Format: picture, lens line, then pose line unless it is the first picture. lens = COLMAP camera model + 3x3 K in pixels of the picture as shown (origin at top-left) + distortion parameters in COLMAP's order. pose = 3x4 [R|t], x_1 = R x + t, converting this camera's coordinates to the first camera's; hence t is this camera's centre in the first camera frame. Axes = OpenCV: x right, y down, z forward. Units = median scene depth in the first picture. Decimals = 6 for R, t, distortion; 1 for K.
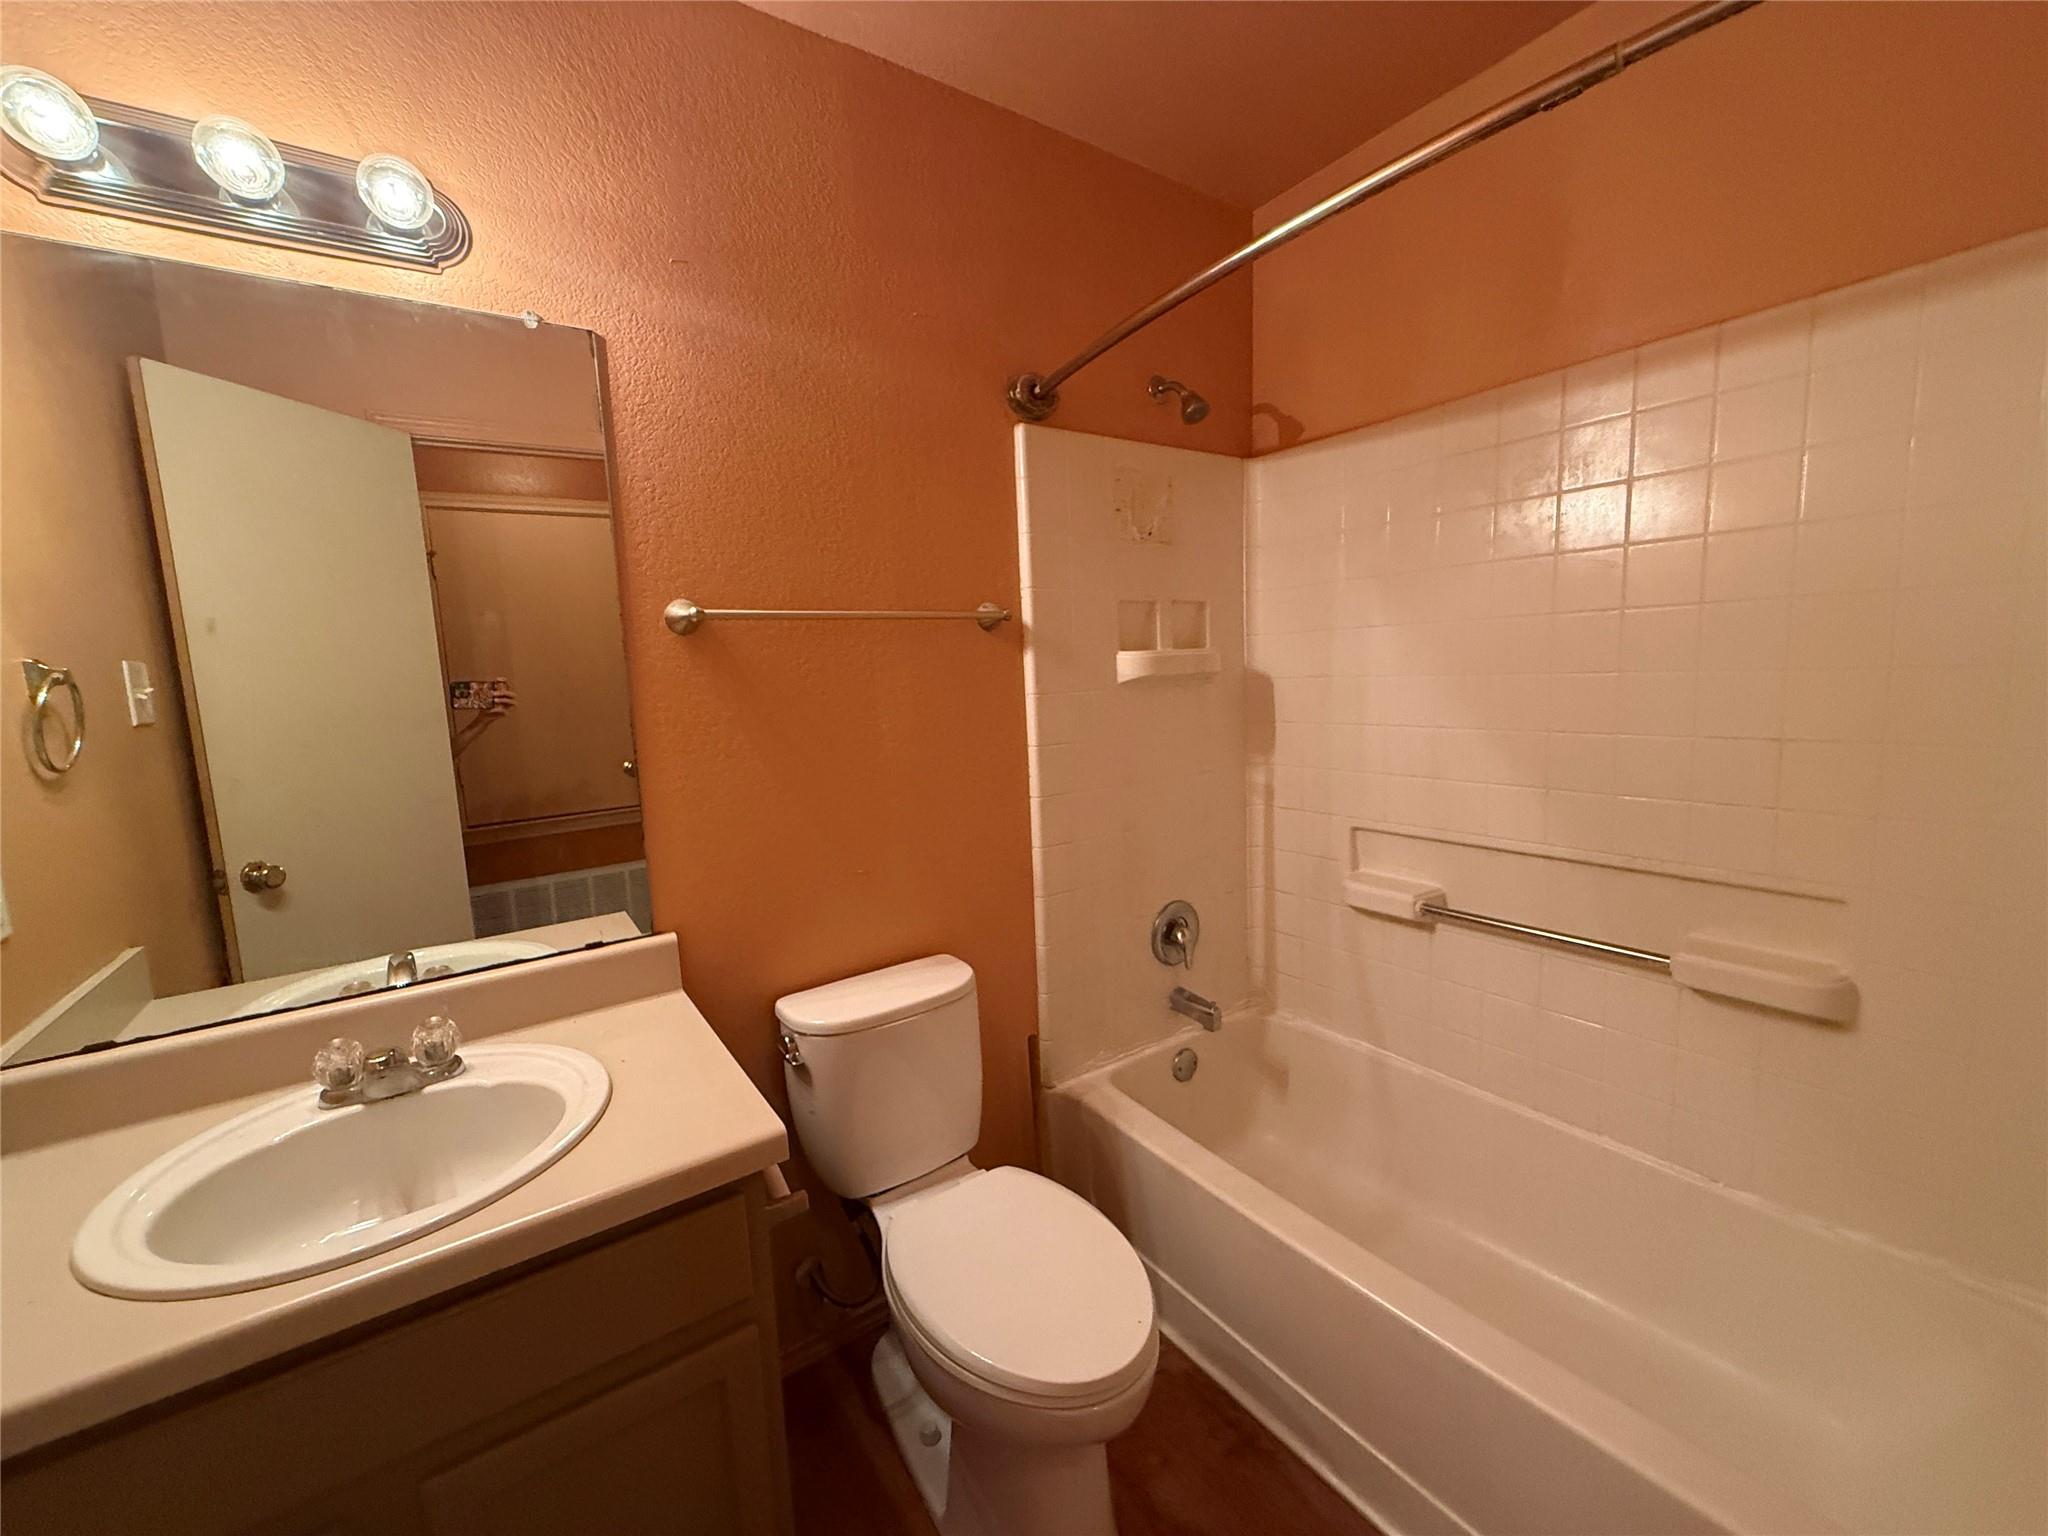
lens RADIAL K [[820.8, 0, 1019.3], [0, 820.8, 770.6], [0, 0, 1]] dist [-0.000665, 0.000748]
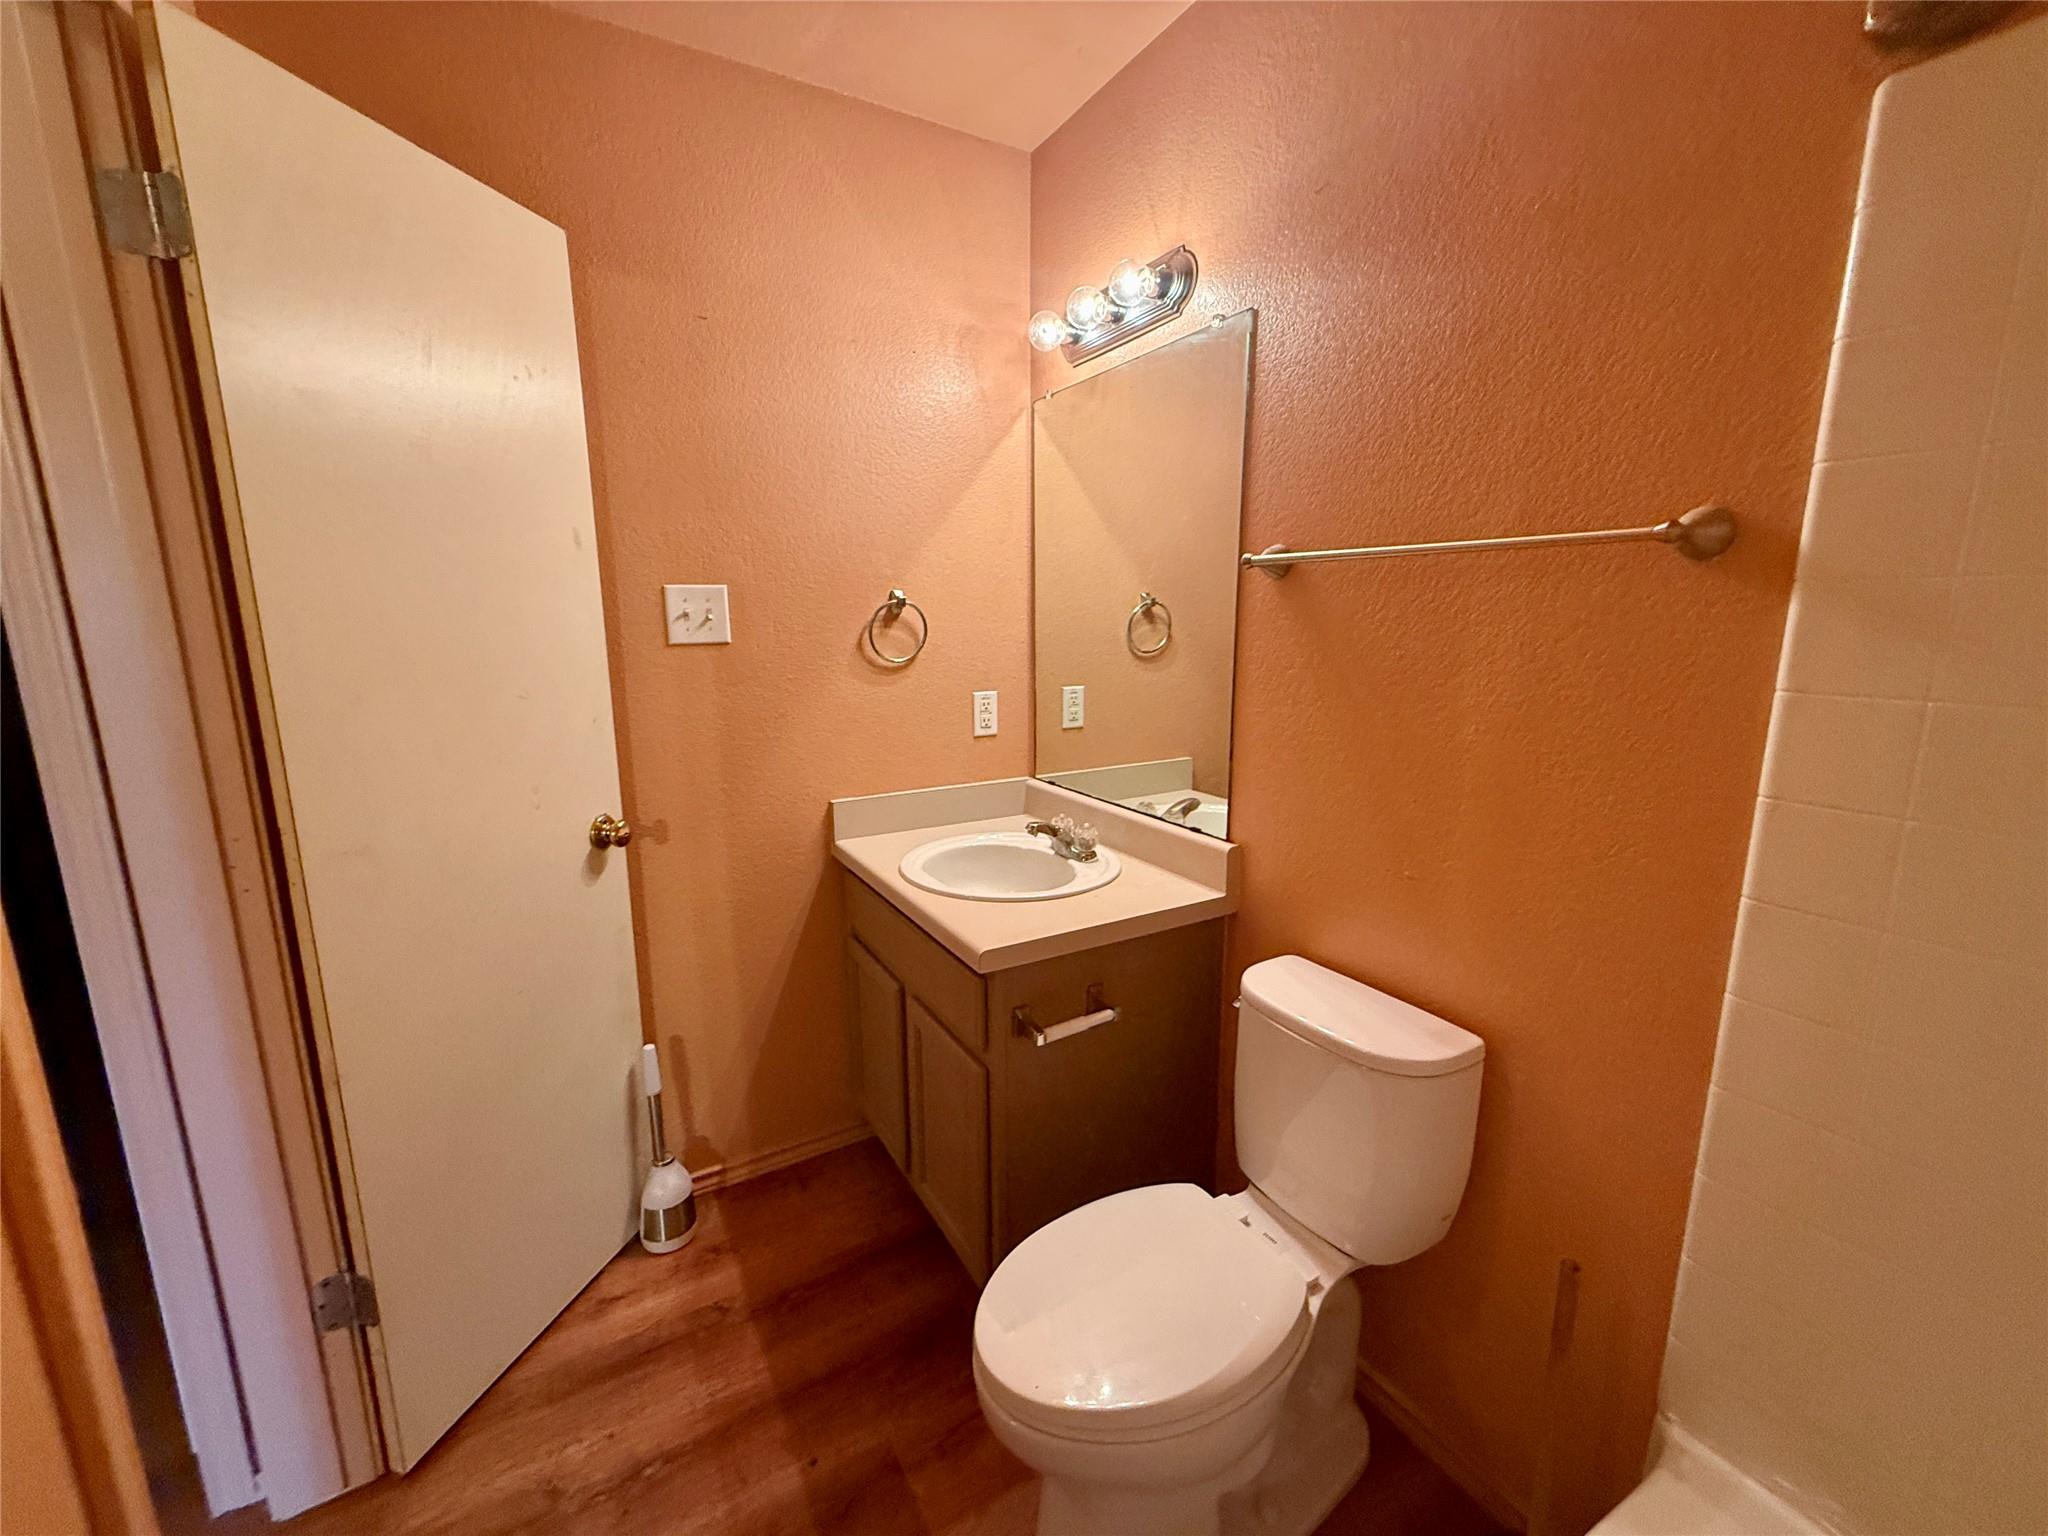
lens RADIAL K [[820.8, 0, 1019.3], [0, 820.8, 770.6], [0, 0, 1]] dist [-0.000665, 0.000748]
pose [[-0.085074, 0.233172, -0.968707, 0.721331], [-0.118445, 0.962971, 0.242193, -0.150567], [0.989309, 0.135343, -0.054306, 0.797496]]
